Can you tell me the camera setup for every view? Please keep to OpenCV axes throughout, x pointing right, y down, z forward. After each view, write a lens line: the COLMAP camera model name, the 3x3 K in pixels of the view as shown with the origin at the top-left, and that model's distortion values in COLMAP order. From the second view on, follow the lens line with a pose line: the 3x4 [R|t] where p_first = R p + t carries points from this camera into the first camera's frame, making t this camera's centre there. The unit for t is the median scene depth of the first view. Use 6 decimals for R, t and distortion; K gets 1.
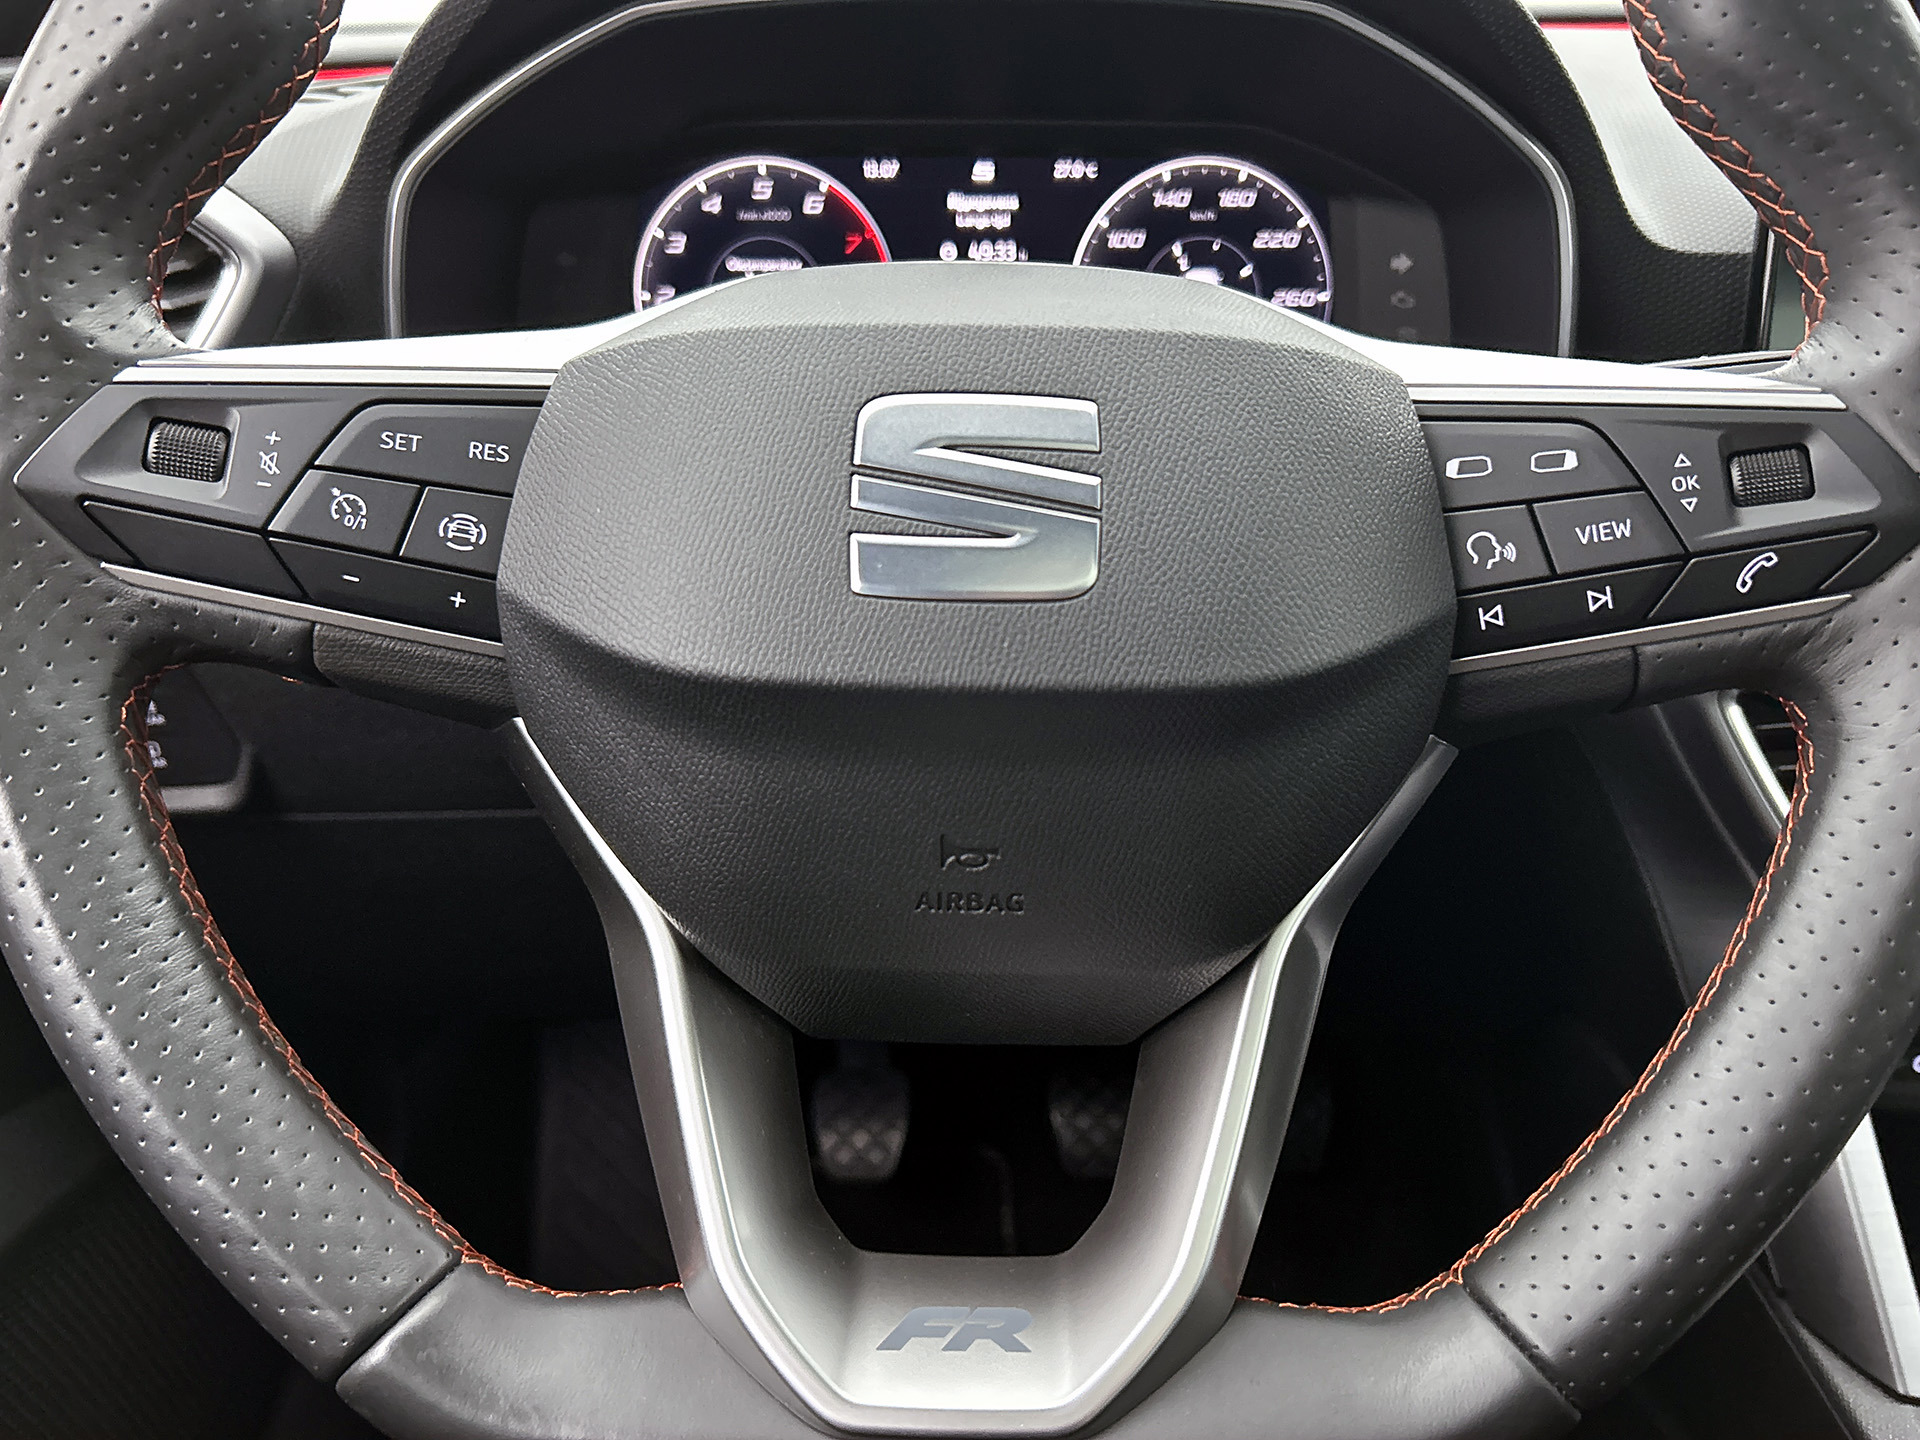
lens RADIAL K [[1653.0, 0, 960.0], [0, 1653.0, 720.0], [0, 0, 1]] dist [-0.007915, 0.004641]
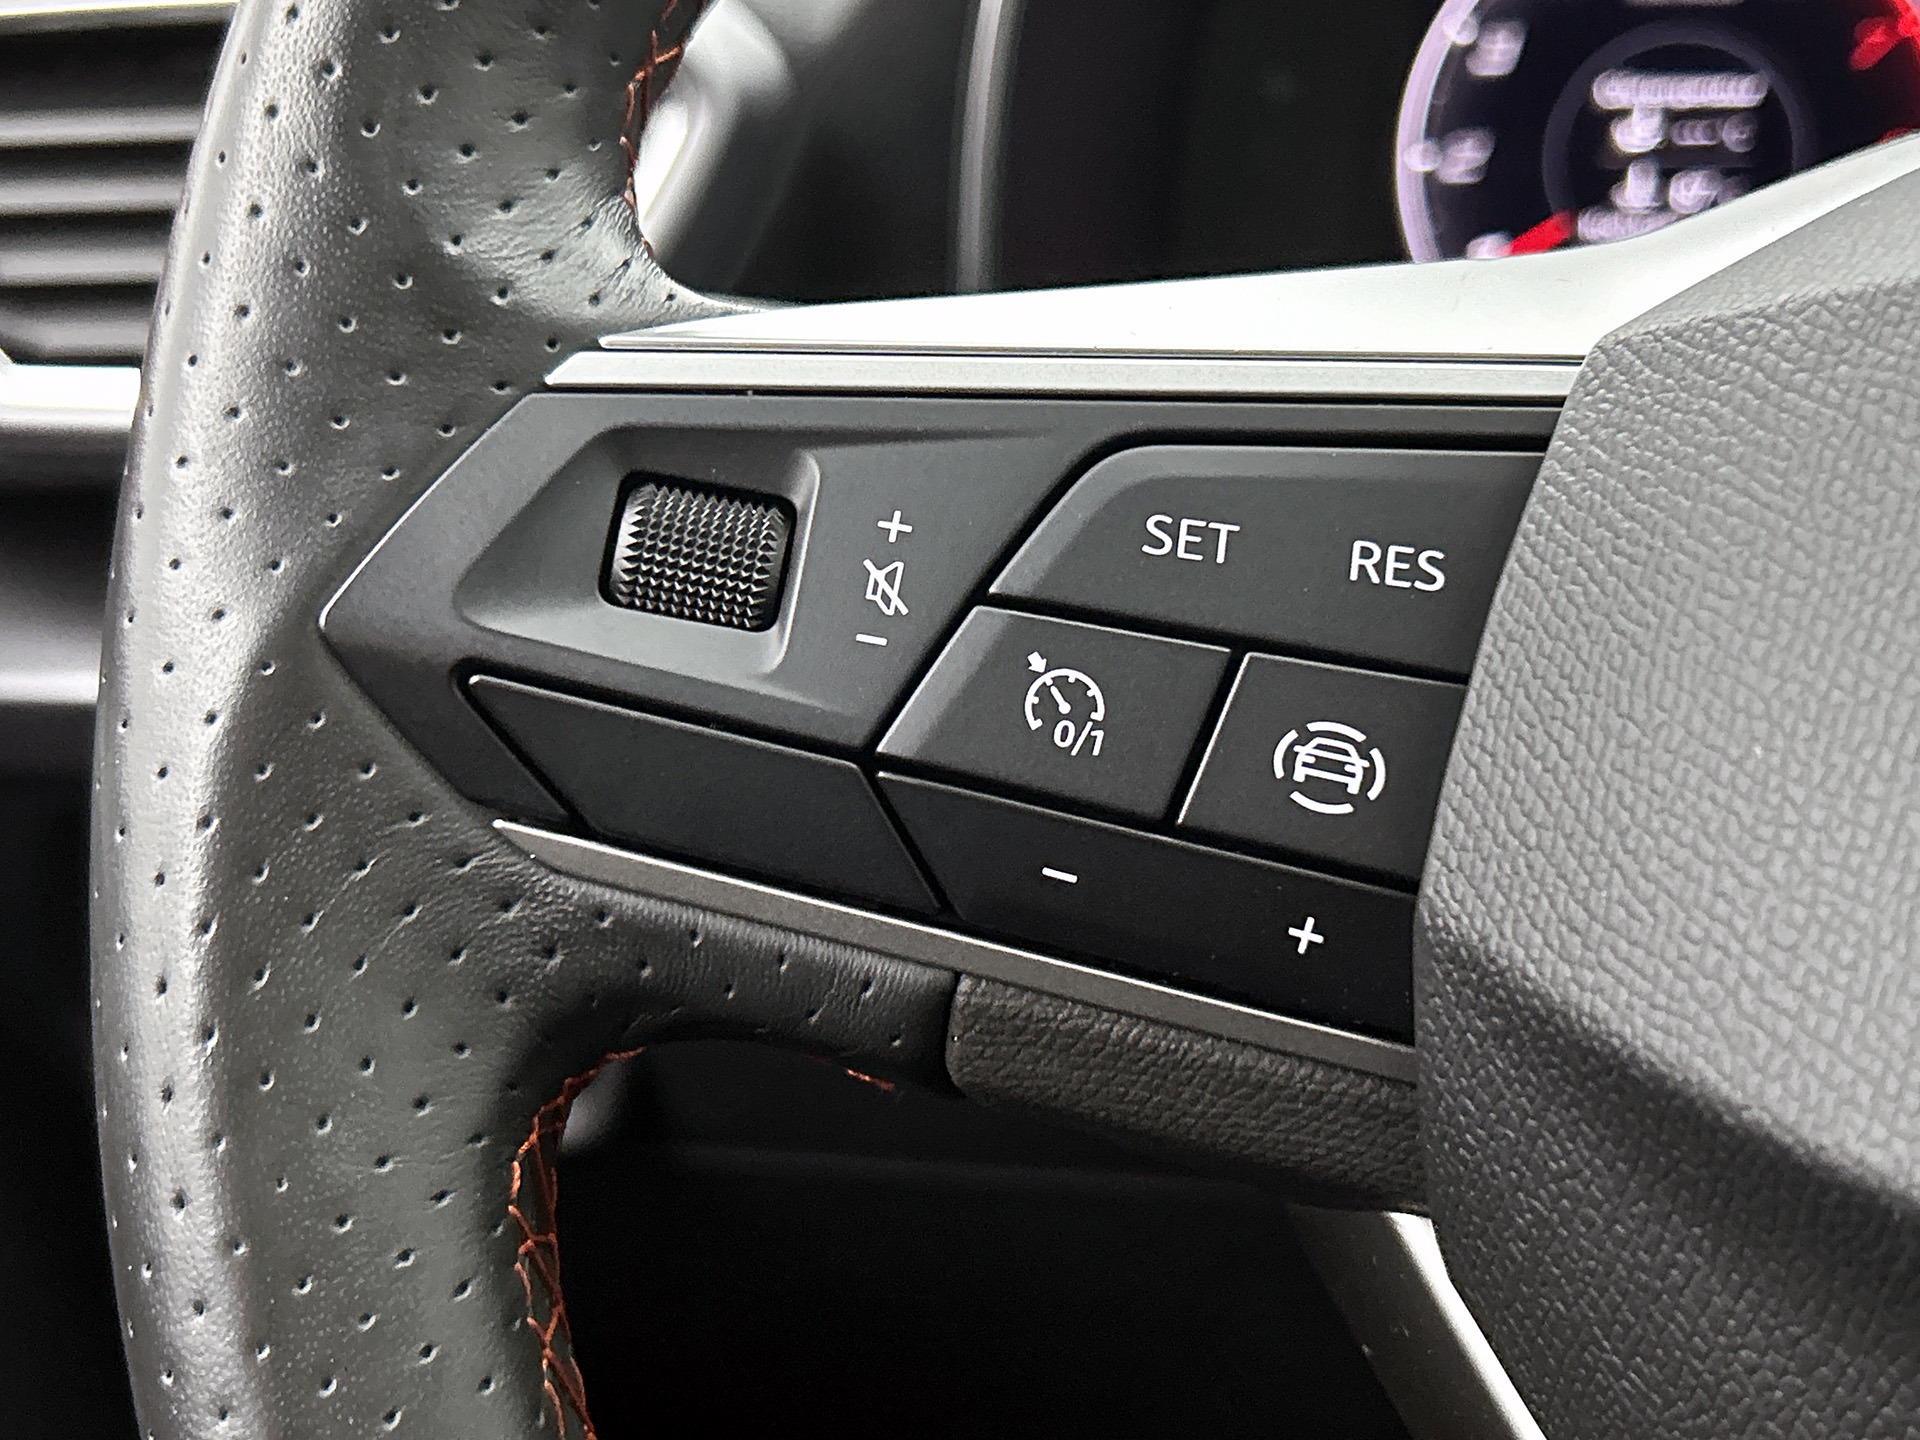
lens RADIAL K [[2853.6, 0, 960.0], [0, 2853.6, 720.0], [0, 0, 1]] dist [0.213953, -0.059653]
pose [[0.965565, 0.041646, -0.256807, -0.215291], [-0.055628, 0.997325, -0.047421, -0.089619], [0.254145, 0.060074, 0.965299, 0.318209]]
